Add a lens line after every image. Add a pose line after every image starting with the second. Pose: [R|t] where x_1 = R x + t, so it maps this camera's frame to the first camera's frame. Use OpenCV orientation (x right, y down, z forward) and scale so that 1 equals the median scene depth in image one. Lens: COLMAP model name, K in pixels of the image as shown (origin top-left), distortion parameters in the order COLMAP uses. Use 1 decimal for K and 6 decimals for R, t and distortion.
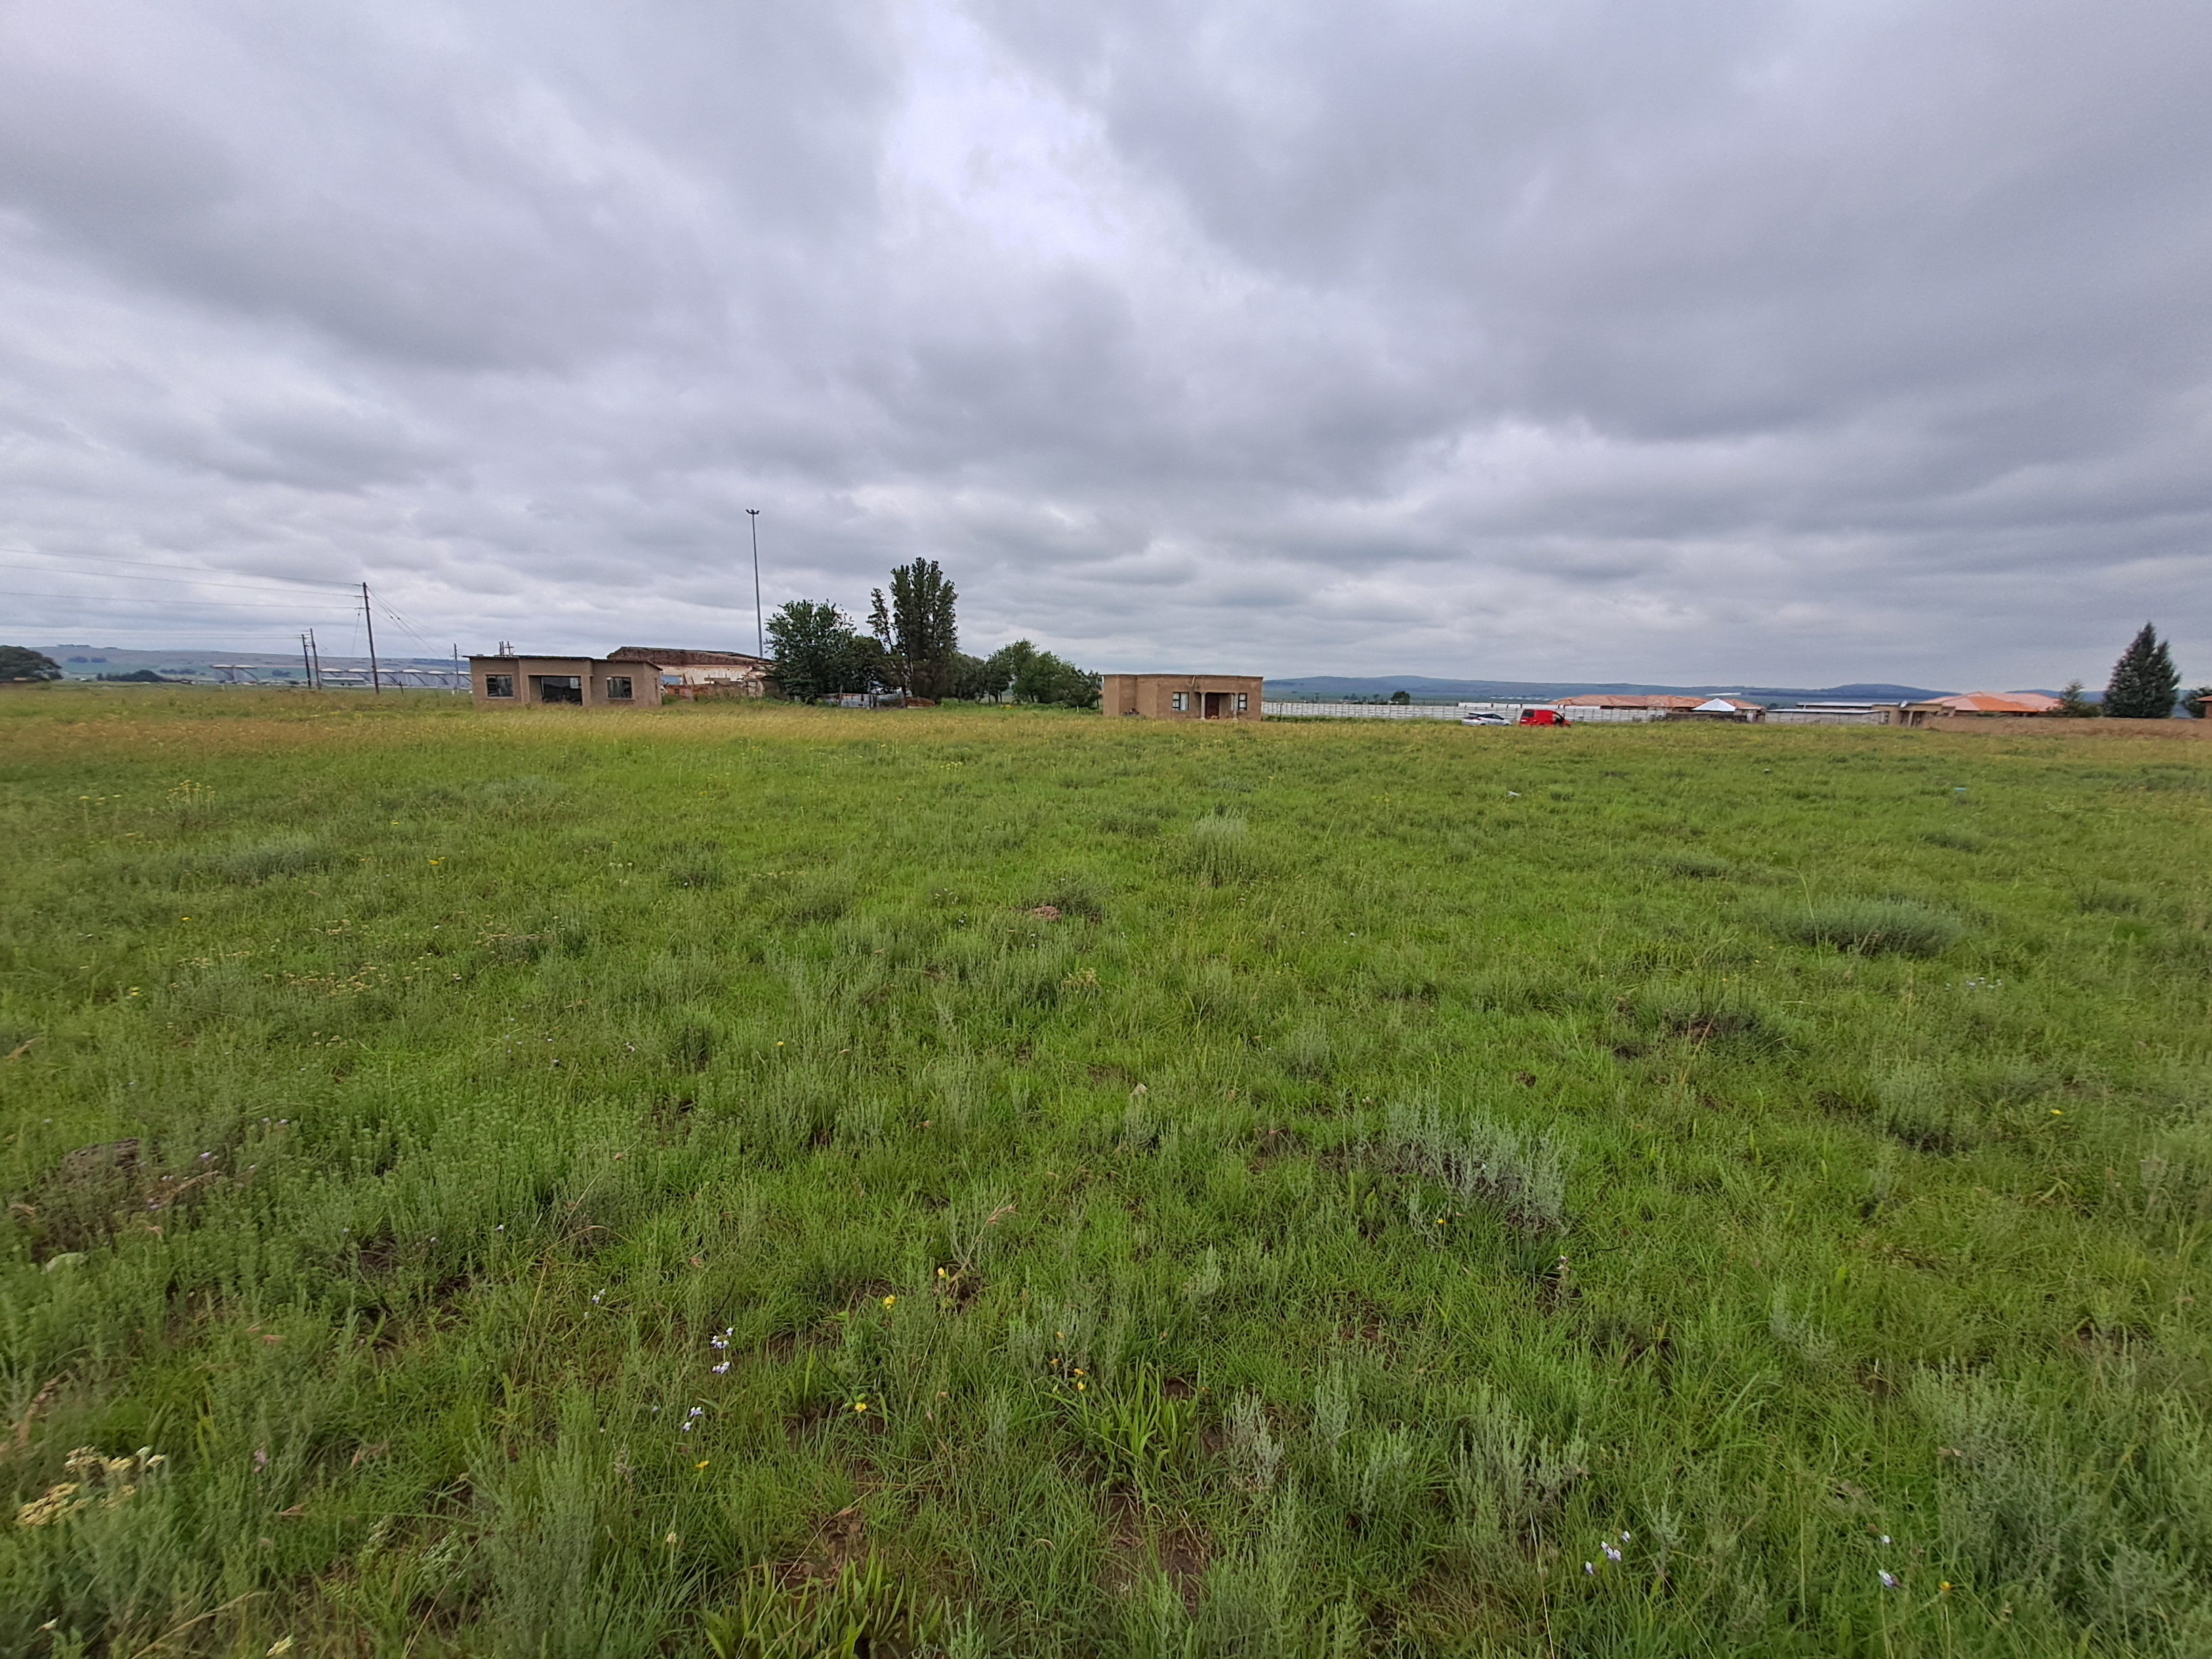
lens RADIAL K [[889.2, 0, 1120.7], [0, 889.2, 815.2], [0, 0, 1]] dist [-0.002041, 0.004003]
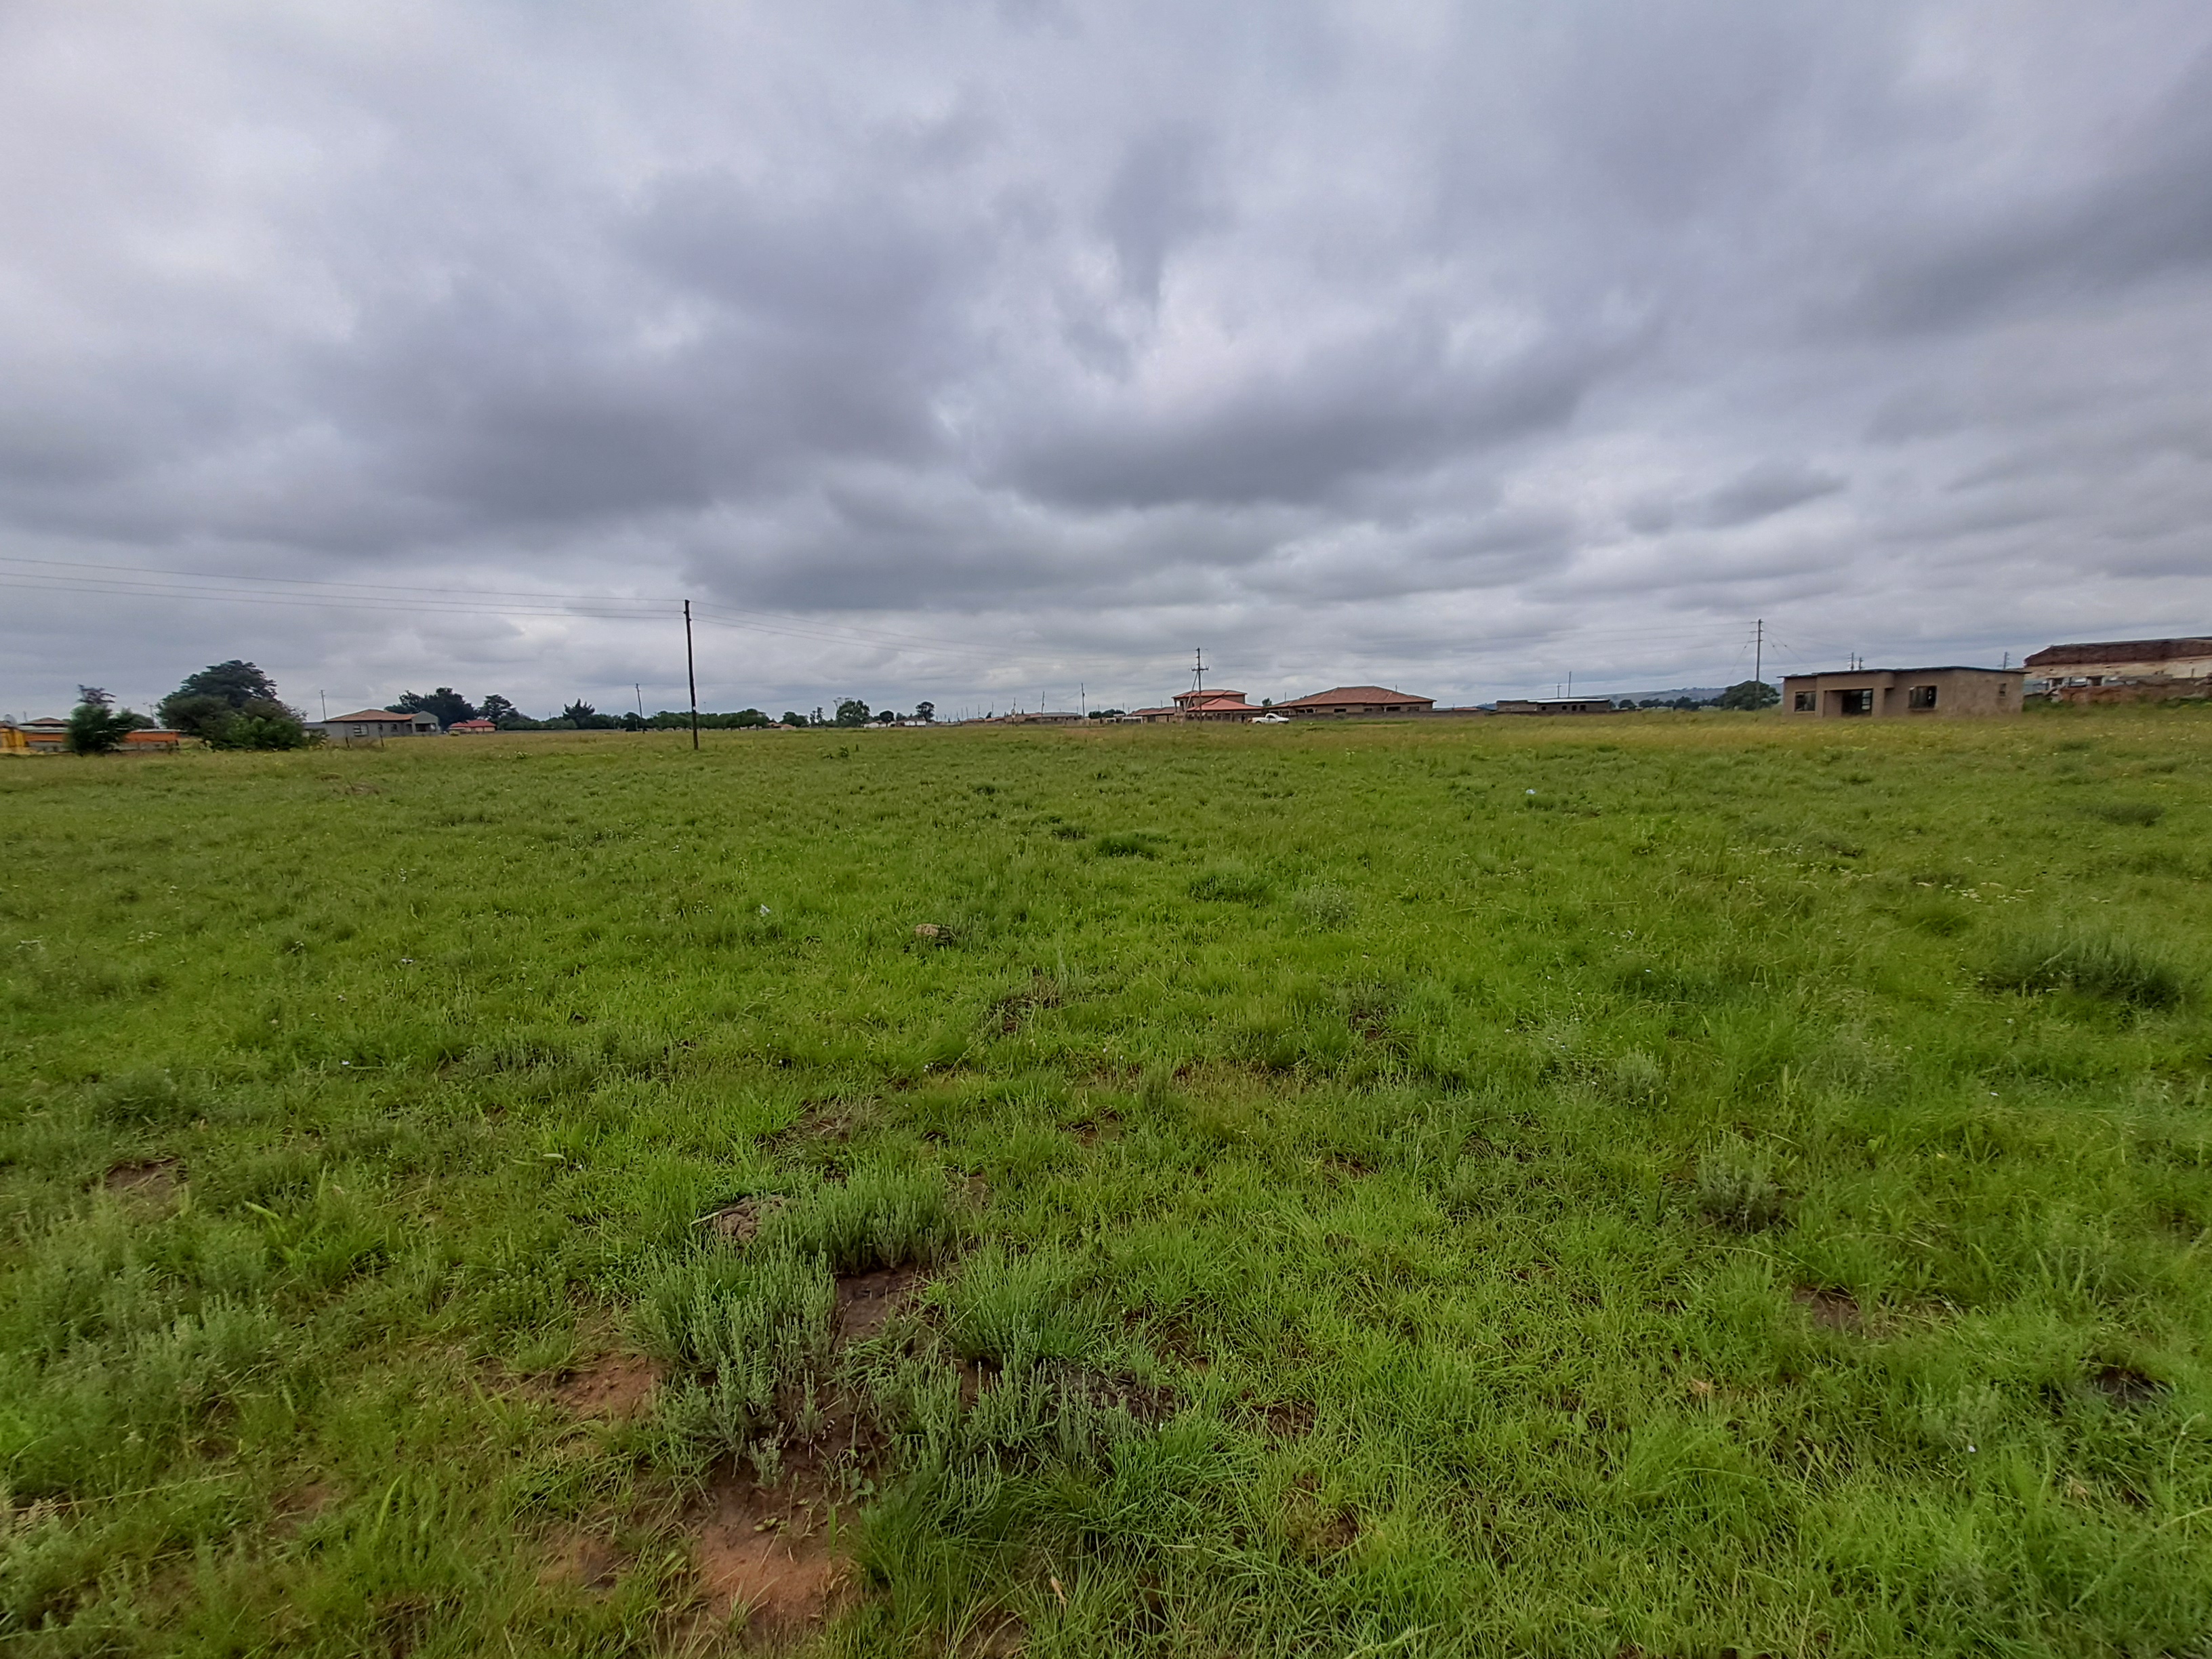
lens RADIAL K [[889.2, 0, 1120.7], [0, 889.2, 815.2], [0, 0, 1]] dist [-0.002041, 0.004003]
pose [[0.033470, 0.085021, -0.995817, 0.282534], [-0.103367, 0.991326, 0.081164, -0.007051], [0.994080, 0.100218, 0.041968, 0.103270]]
